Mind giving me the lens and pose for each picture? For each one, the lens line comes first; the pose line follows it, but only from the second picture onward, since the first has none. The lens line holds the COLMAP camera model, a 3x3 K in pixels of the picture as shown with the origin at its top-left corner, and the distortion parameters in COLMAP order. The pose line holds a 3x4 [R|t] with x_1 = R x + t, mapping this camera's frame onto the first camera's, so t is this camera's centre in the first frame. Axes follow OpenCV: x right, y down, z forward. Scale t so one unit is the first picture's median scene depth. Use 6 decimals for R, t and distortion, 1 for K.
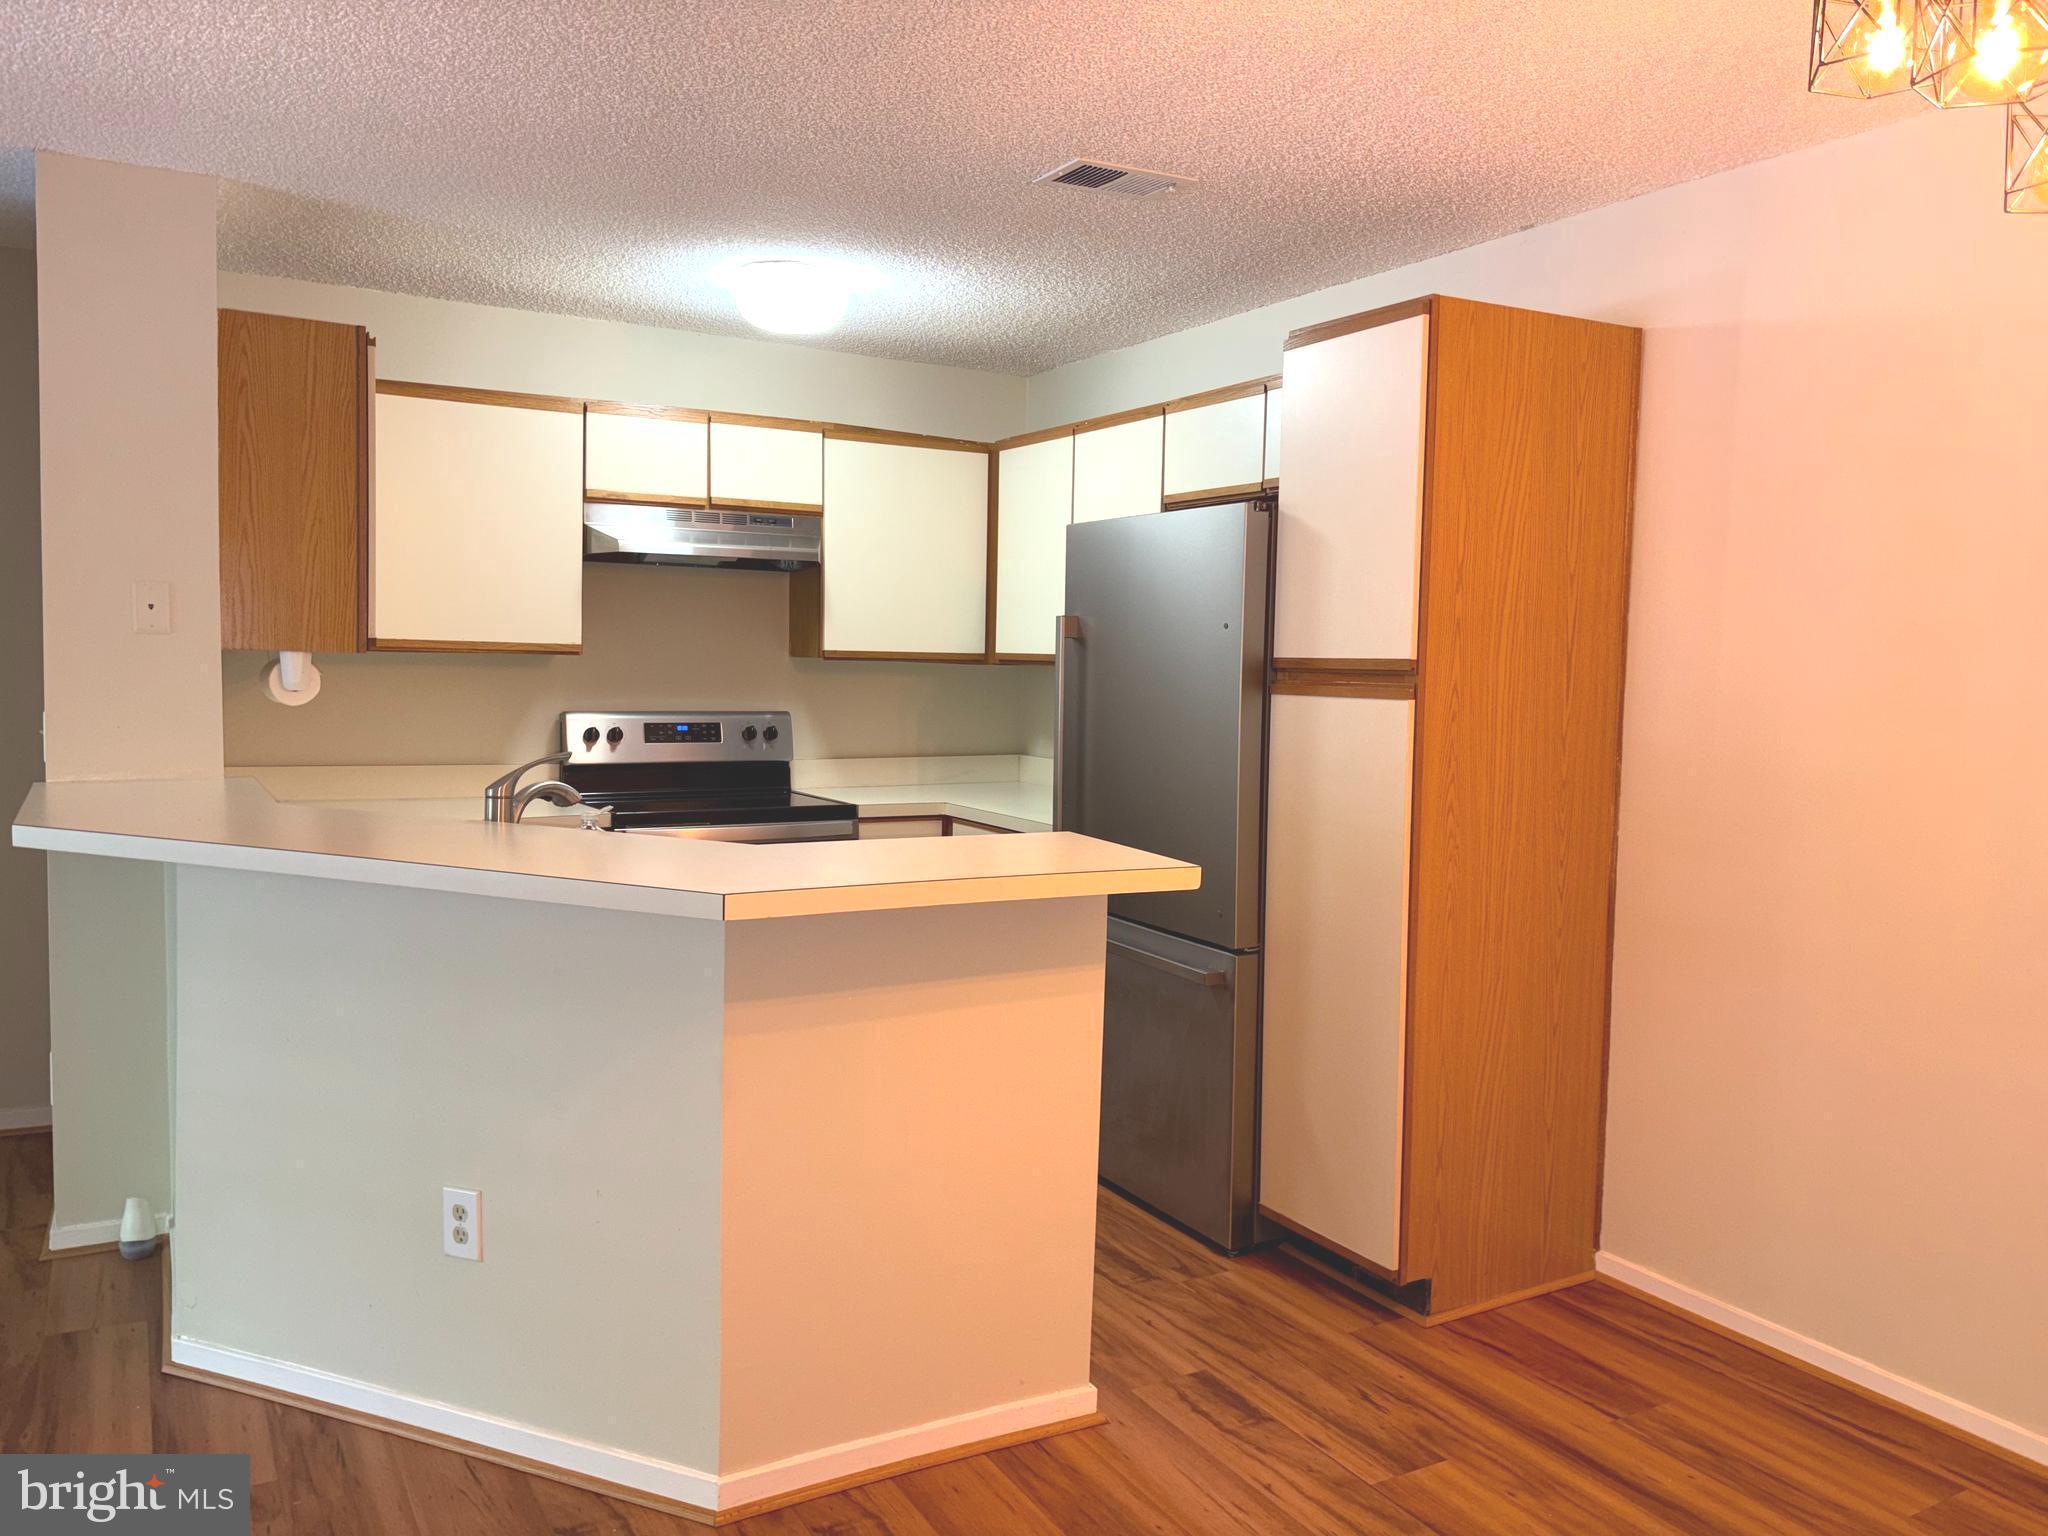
lens RADIAL K [[1545.0, 0, 1022.8], [0, 1545.0, 772.0], [0, 0, 1]] dist [0.046327, -0.051418]
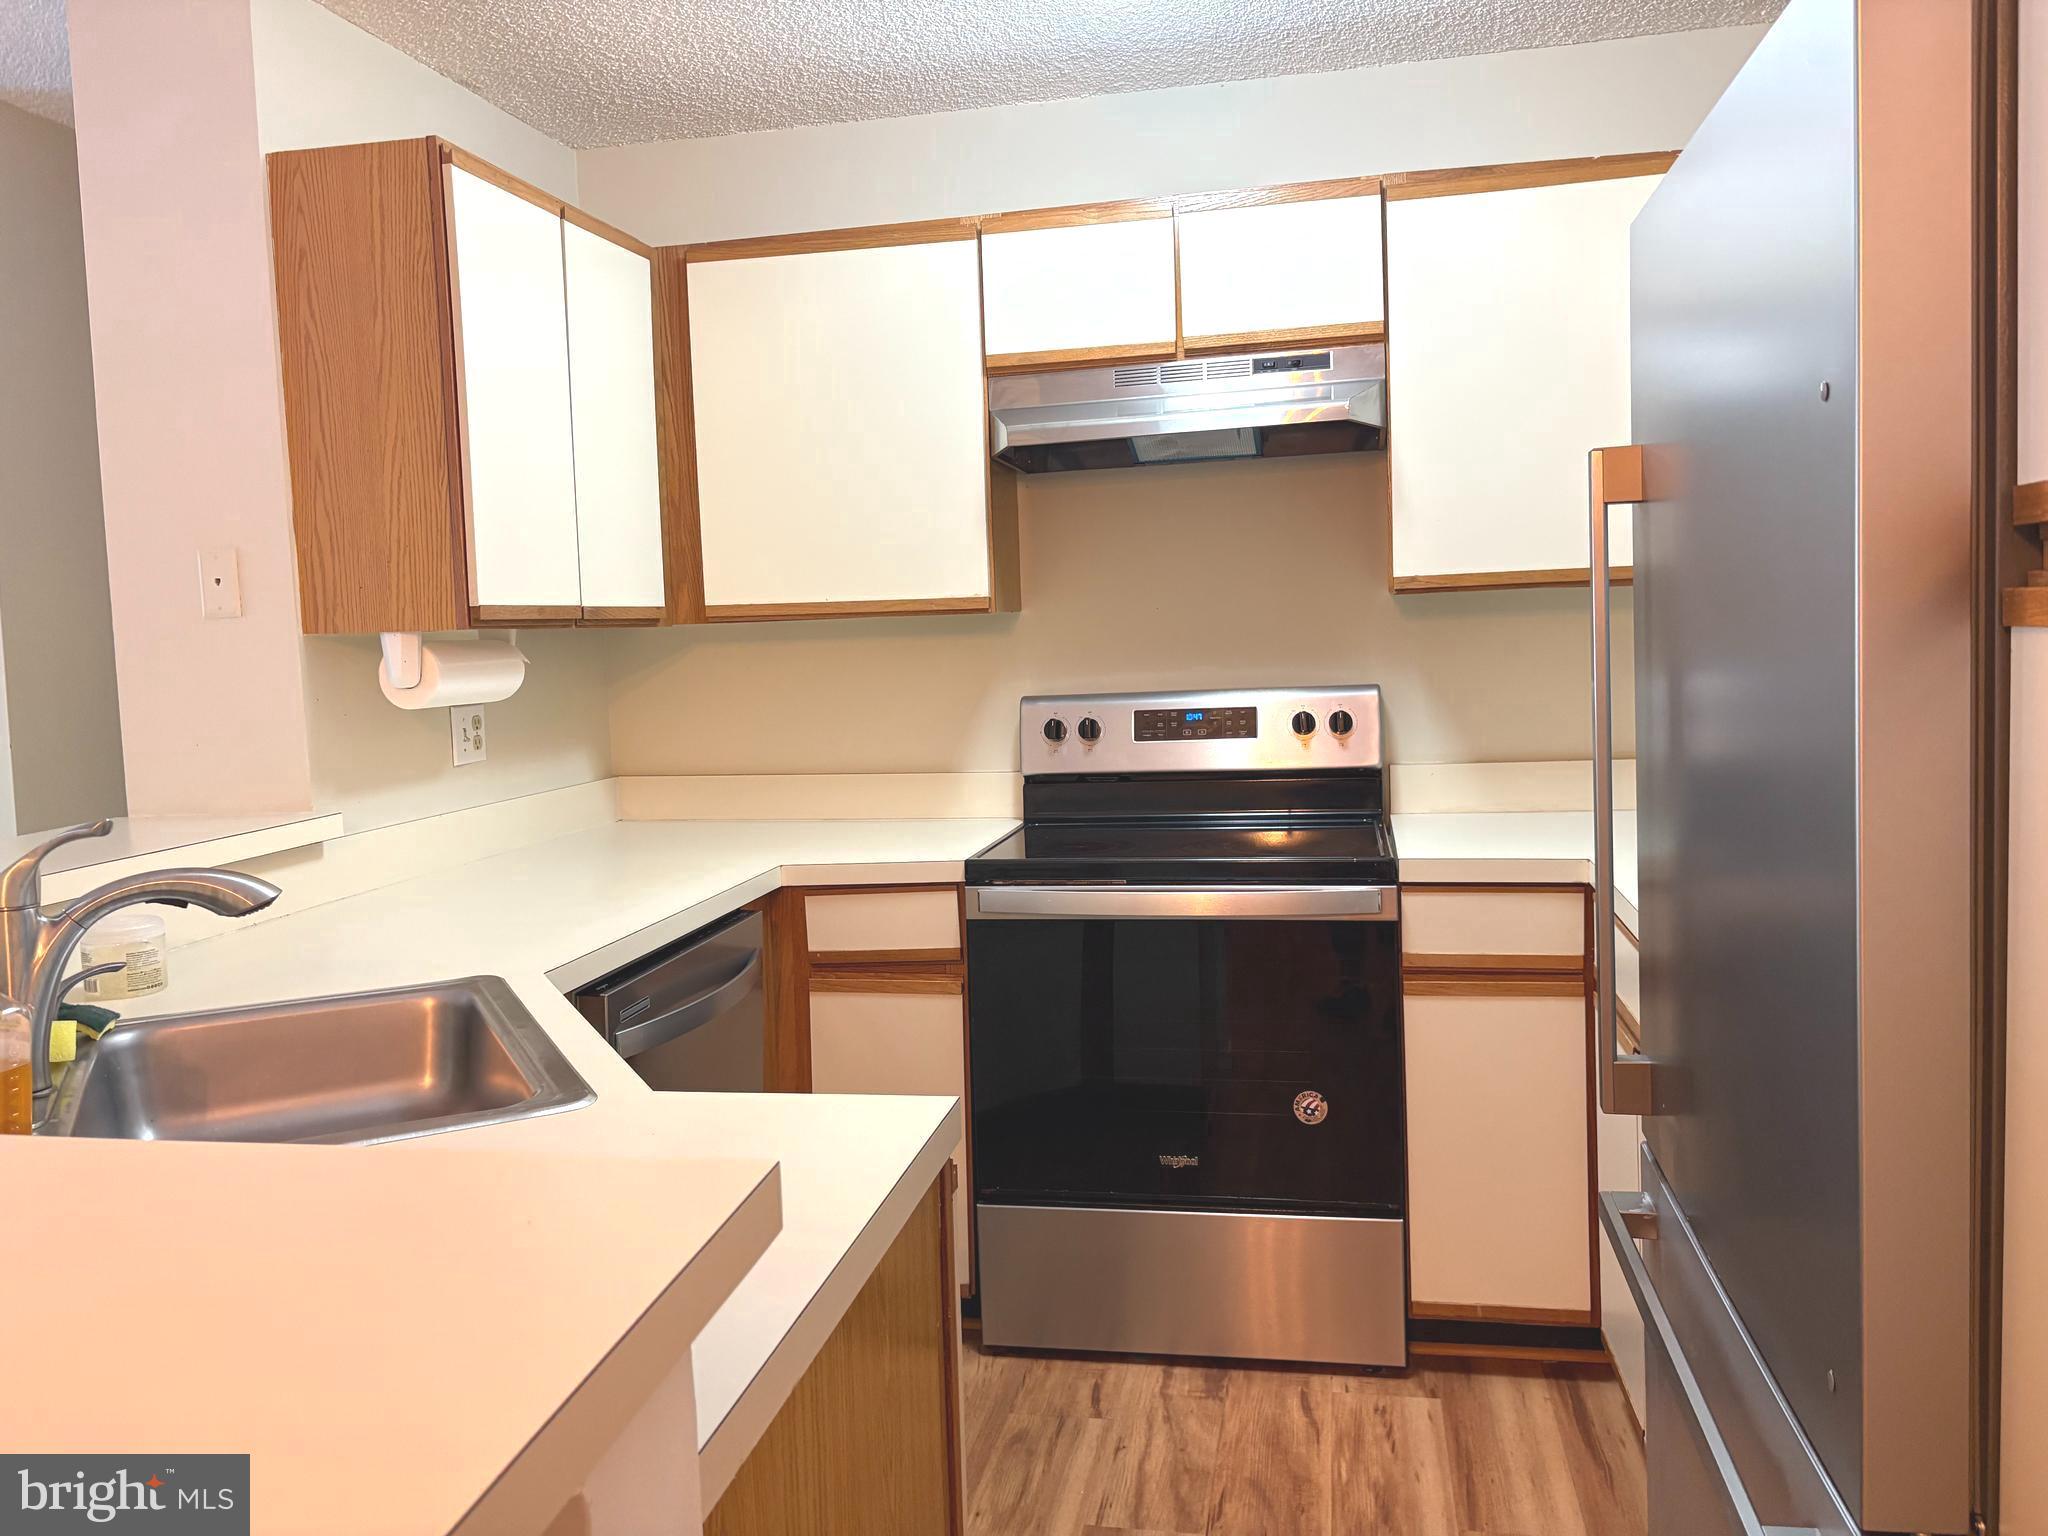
lens RADIAL K [[1545.0, 0, 1015.8], [0, 1545.0, 755.3], [0, 0, 1]] dist [0.046327, -0.051418]
pose [[0.746558, 0.006819, -0.665286, 0.203564], [0.005092, 0.999860, 0.015963, -0.032057], [0.665301, -0.015305, 0.746418, 0.663023]]
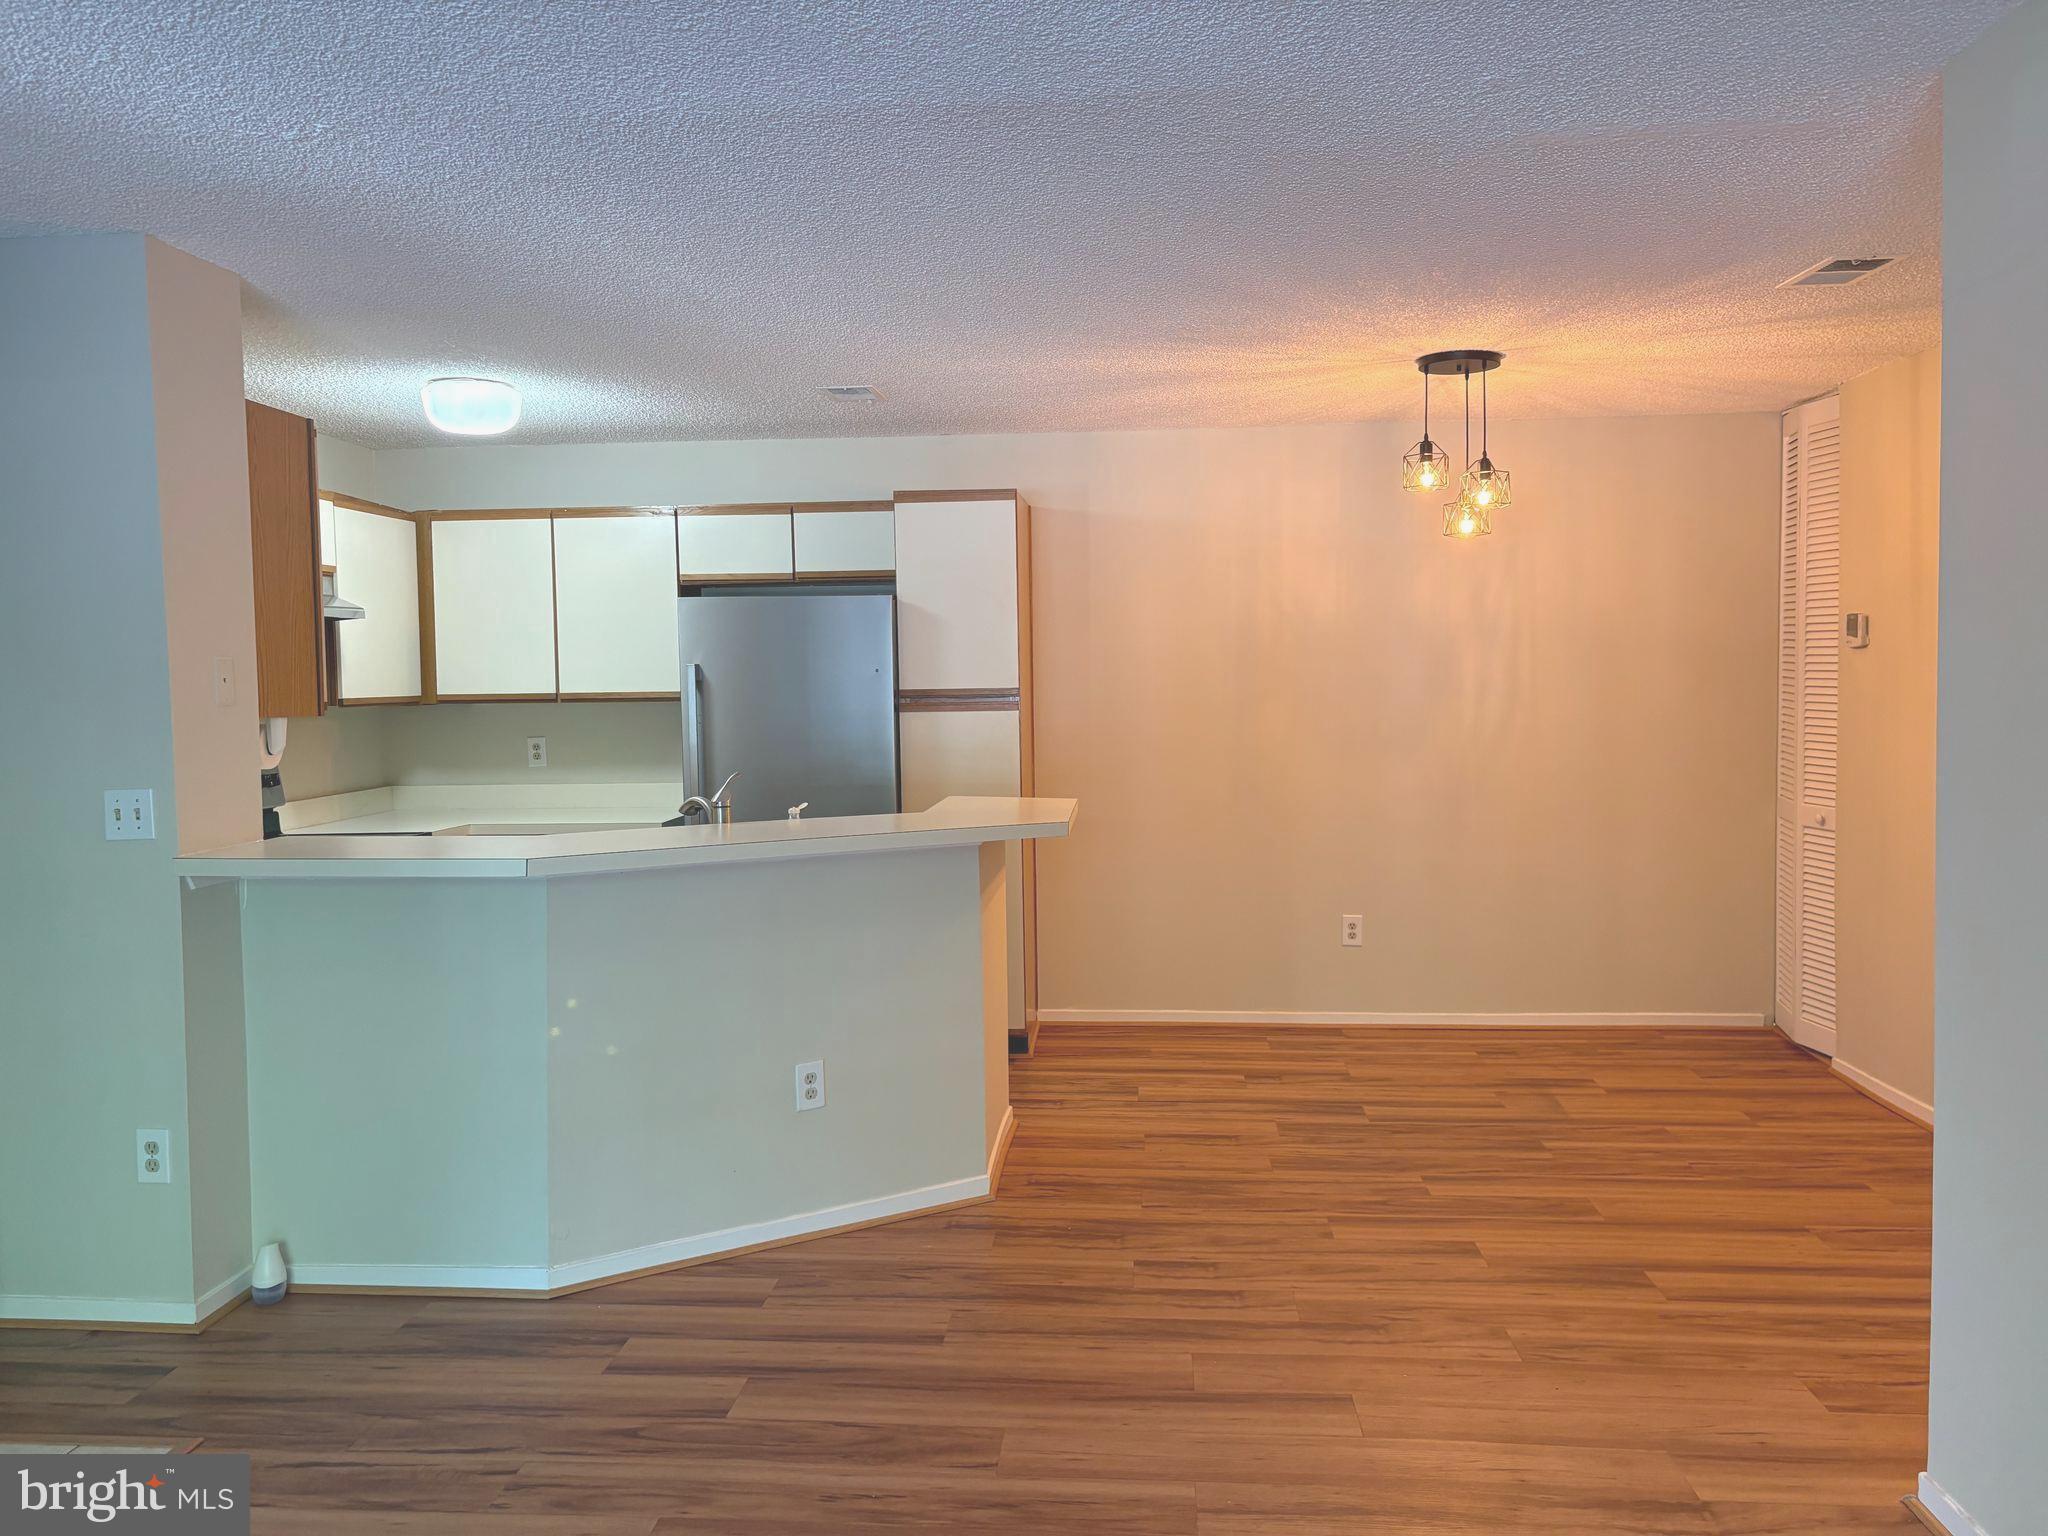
lens RADIAL K [[1545.0, 0, 1024.4], [0, 1545.0, 772.4], [0, 0, 1]] dist [0.046327, -0.051418]
pose [[0.558408, -0.077221, 0.825965, -1.078397], [0.088408, 0.995527, 0.033304, -0.029178], [-0.824842, 0.054424, 0.562737, -0.013458]]
